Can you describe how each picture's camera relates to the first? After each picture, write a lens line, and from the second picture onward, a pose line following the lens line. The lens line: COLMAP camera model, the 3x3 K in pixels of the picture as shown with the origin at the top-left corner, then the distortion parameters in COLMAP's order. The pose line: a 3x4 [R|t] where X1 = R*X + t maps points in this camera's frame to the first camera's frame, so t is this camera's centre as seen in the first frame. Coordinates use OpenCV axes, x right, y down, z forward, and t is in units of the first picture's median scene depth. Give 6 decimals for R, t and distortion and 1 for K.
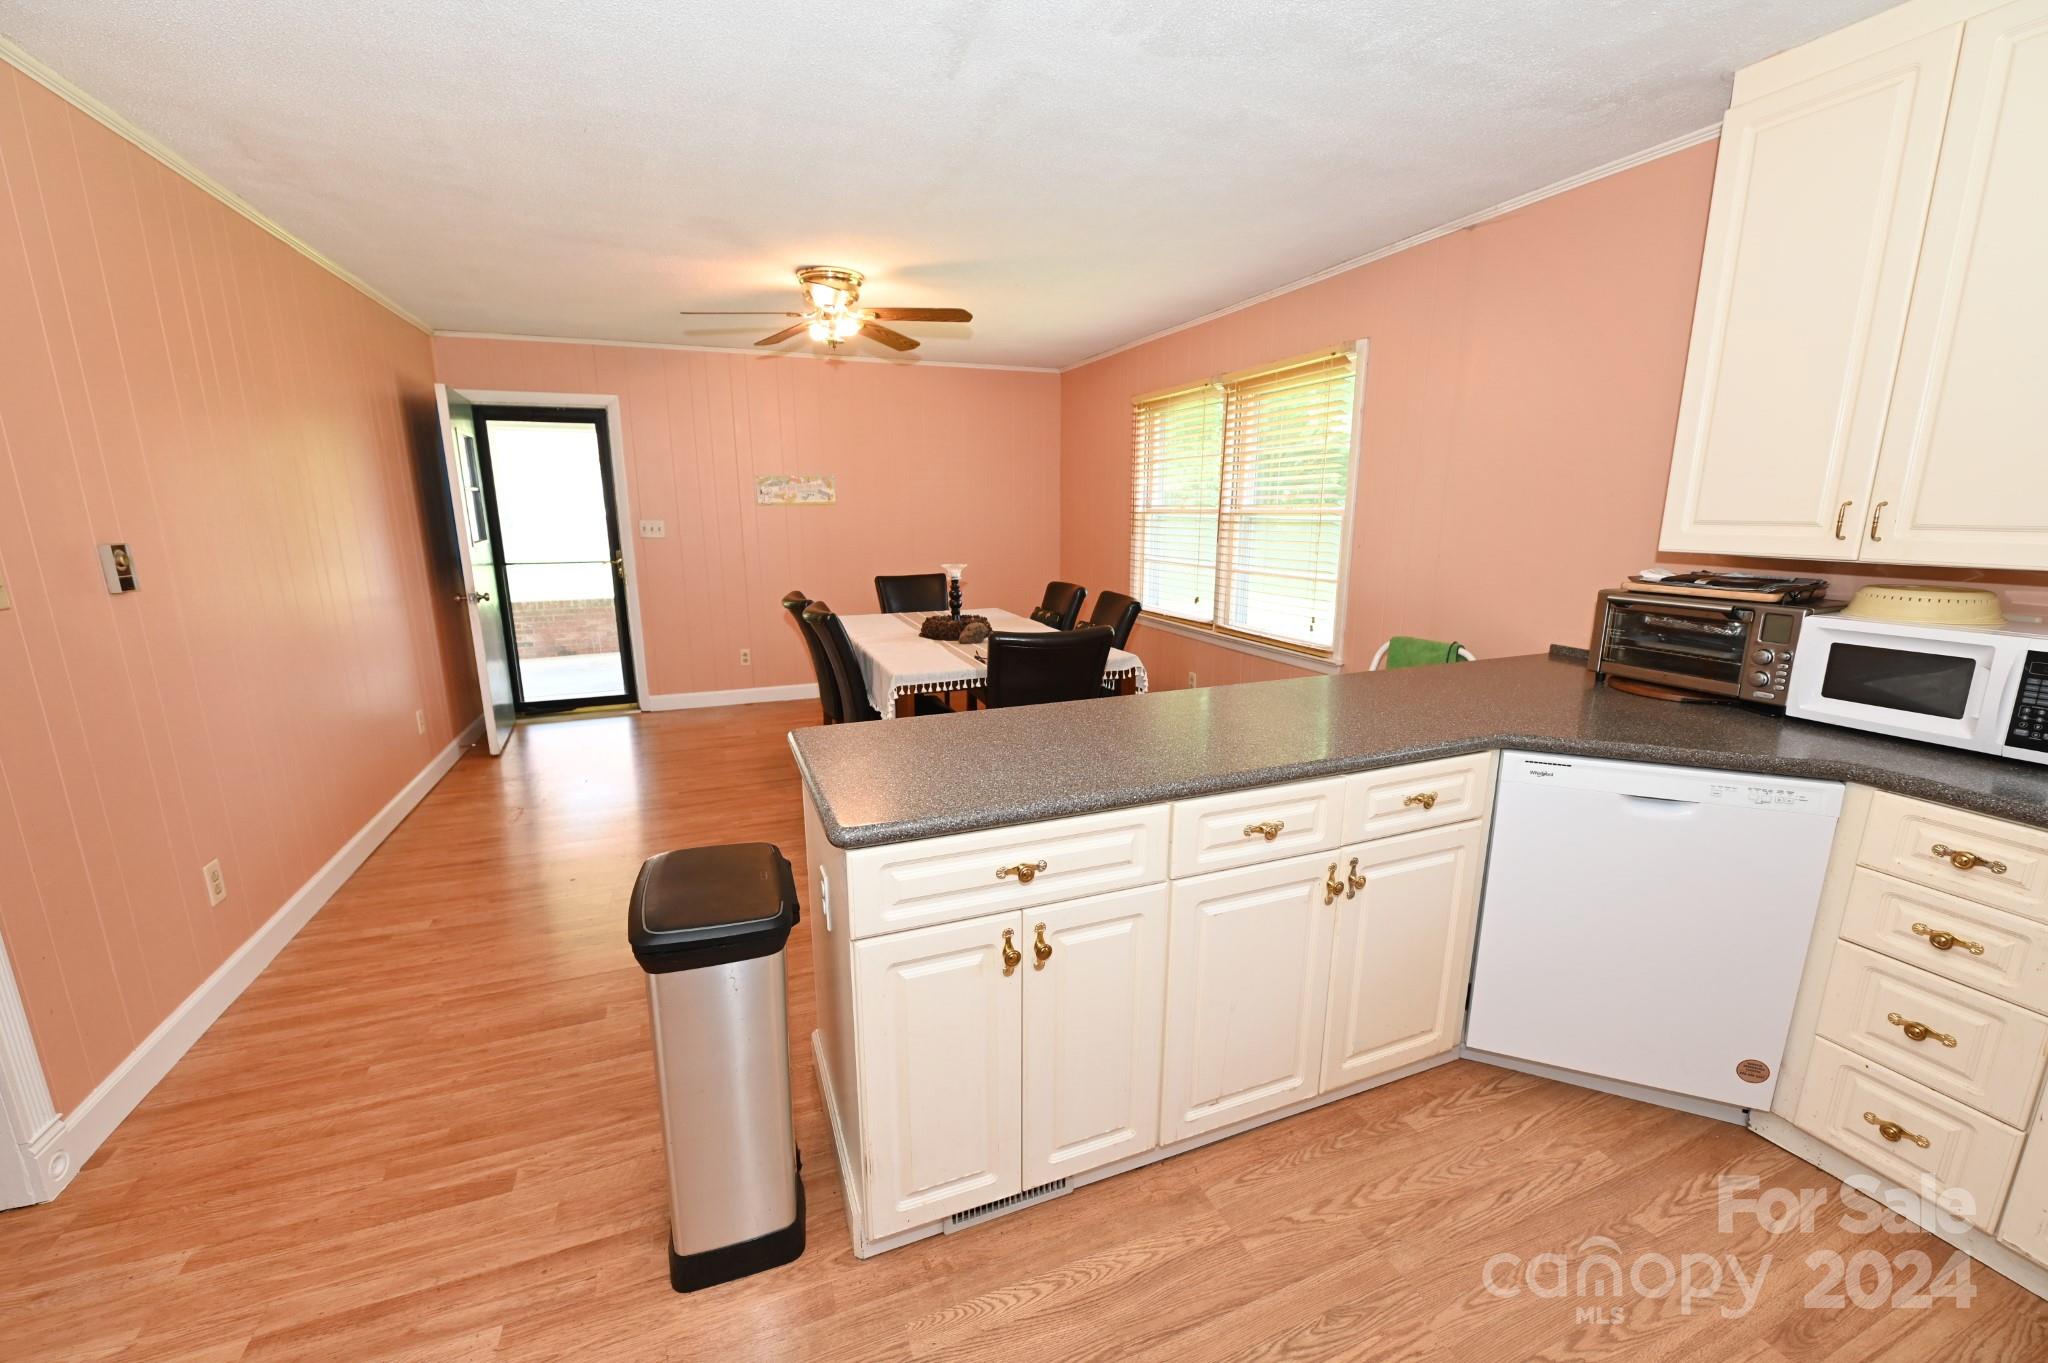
lens RADIAL K [[810.9, 0, 1018.5], [0, 810.9, 677.9], [0, 0, 1]] dist [-0.007716, -0.001083]
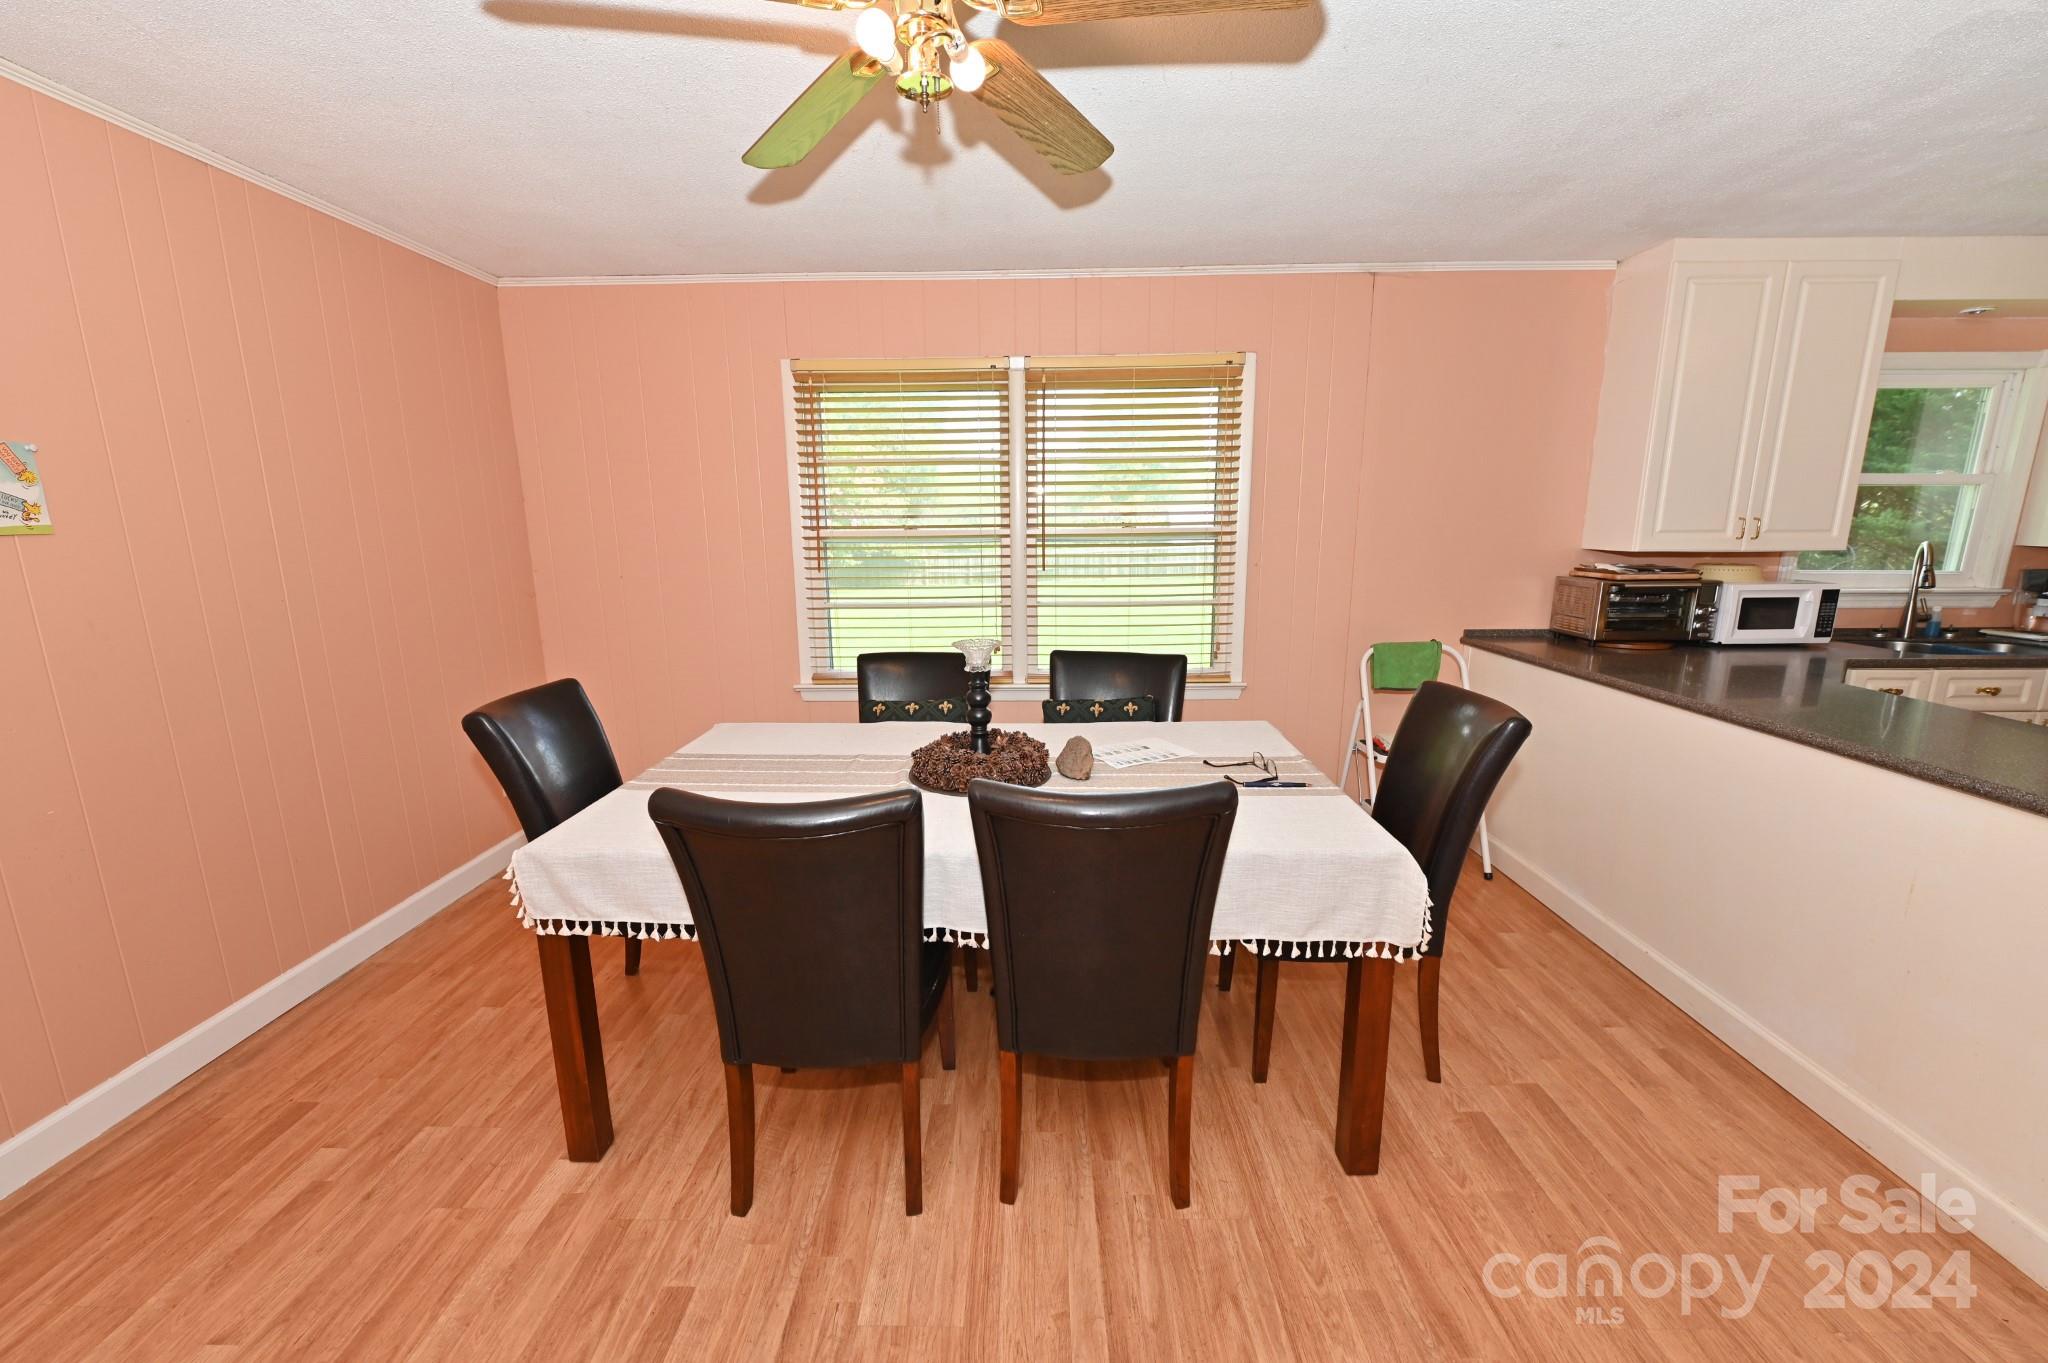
lens RADIAL K [[810.9, 0, 1021.8], [0, 810.9, 685.8], [0, 0, 1]] dist [-0.007716, -0.001083]
pose [[0.384419, -0.185148, 0.904402, -0.590509], [0.200315, 0.973069, 0.114061, -0.181970], [-0.901164, 0.137318, 0.411154, 0.840358]]
